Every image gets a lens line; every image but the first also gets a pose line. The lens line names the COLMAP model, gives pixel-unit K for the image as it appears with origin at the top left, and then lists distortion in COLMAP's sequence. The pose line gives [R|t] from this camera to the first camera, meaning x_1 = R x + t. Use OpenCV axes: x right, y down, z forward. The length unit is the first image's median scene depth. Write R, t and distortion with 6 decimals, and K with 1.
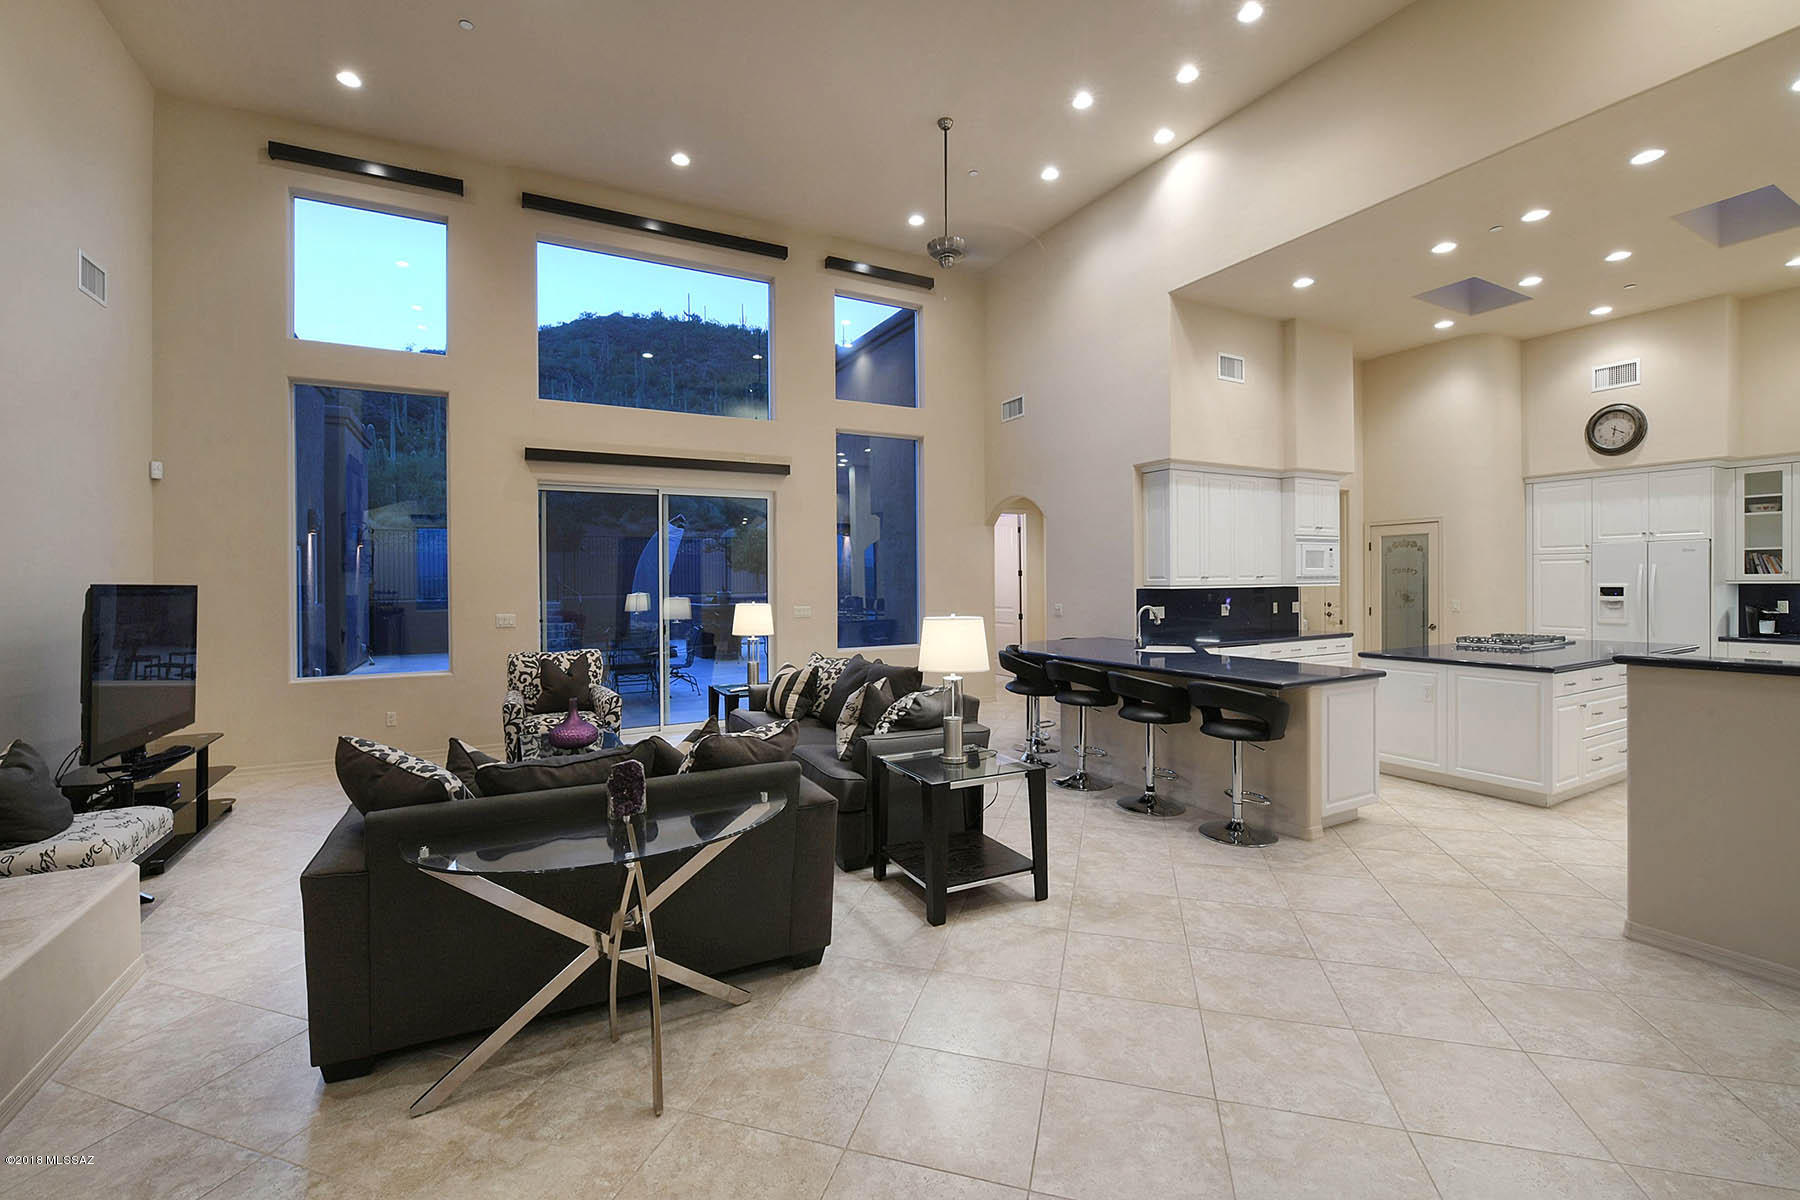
lens RADIAL K [[804.1, 0, 893.2], [0, 804.1, 583.0], [0, 0, 1]] dist [-0.010405, -0.003847]
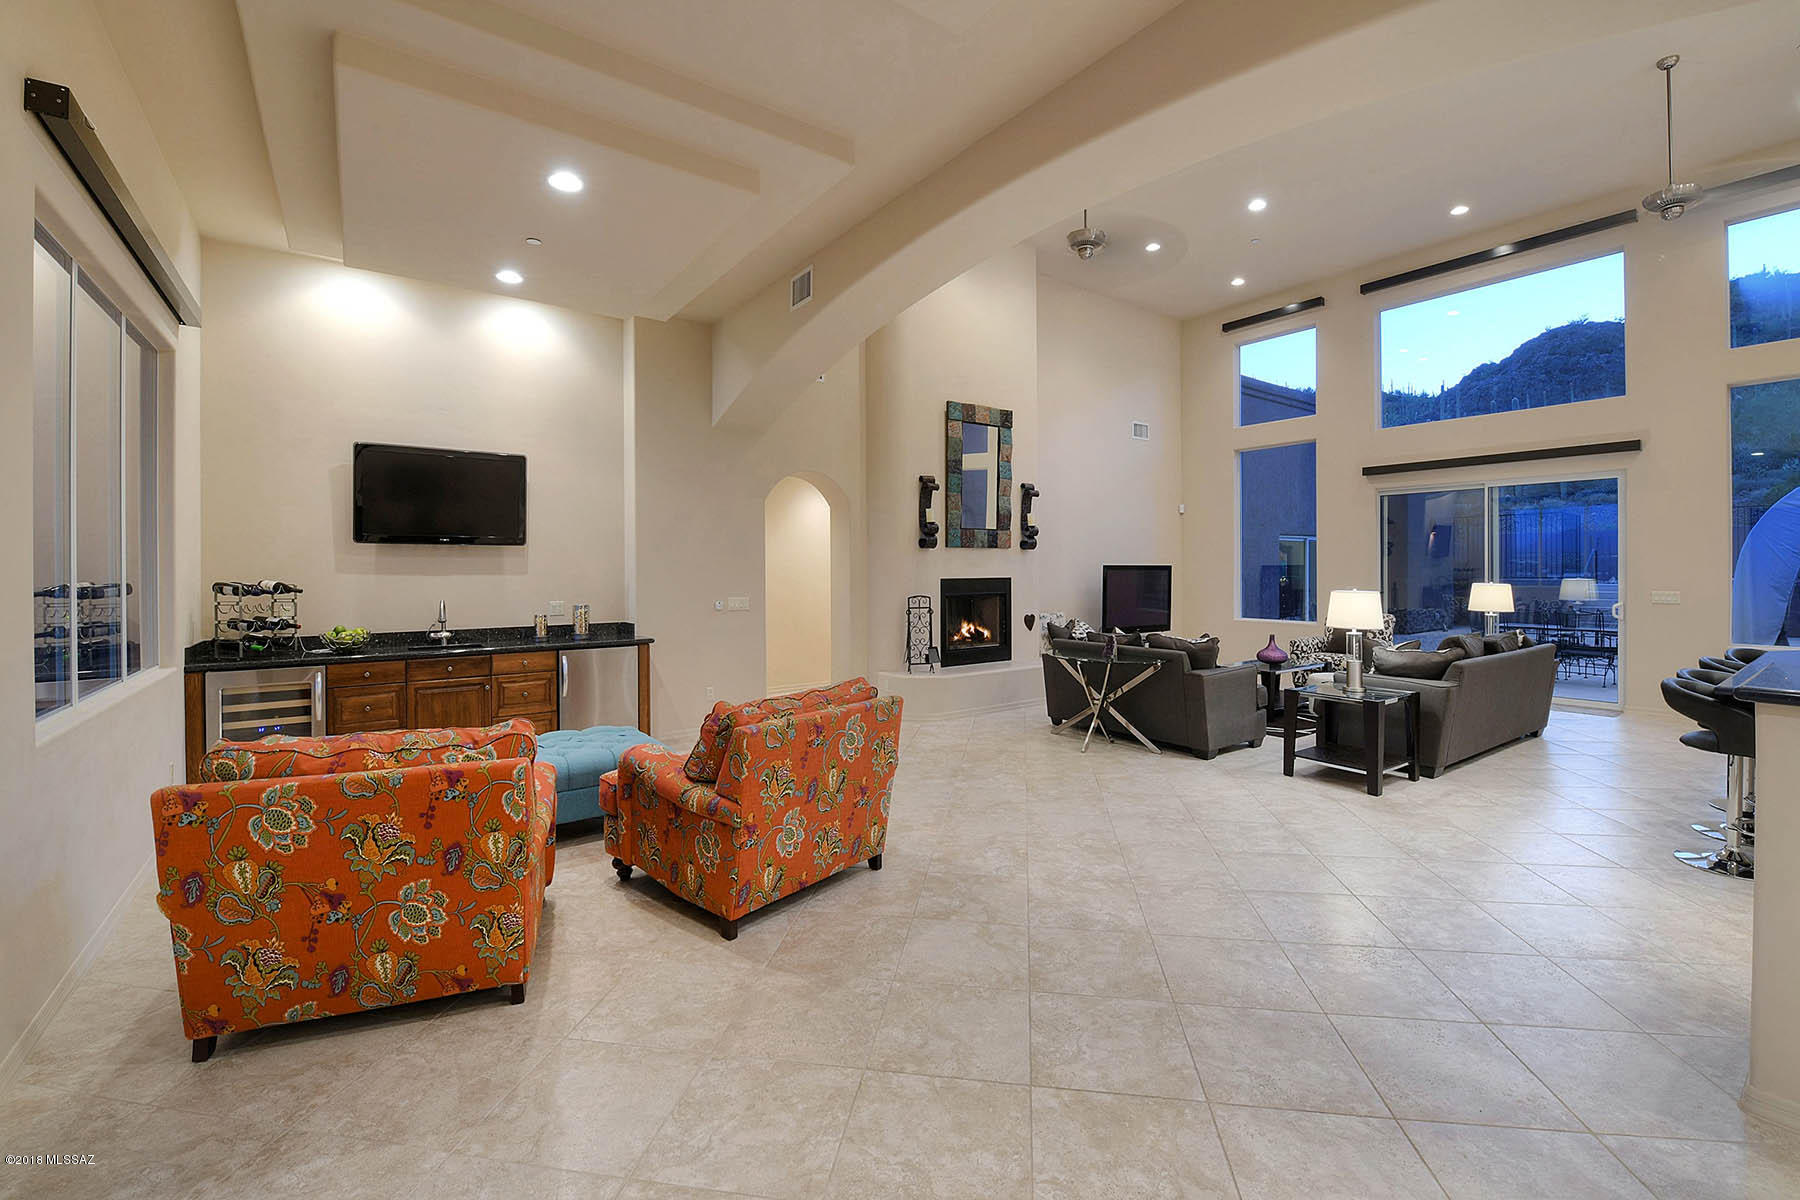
lens RADIAL K [[785.7, 0, 959.6], [0, 785.7, 562.5], [0, 0, 1]] dist [-0.003143, -0.000934]
pose [[0.194794, 0.009785, -0.980795, 0.740545], [0.001328, 0.999947, 0.010239, -0.016267], [0.980843, -0.003297, 0.194771, -0.001451]]
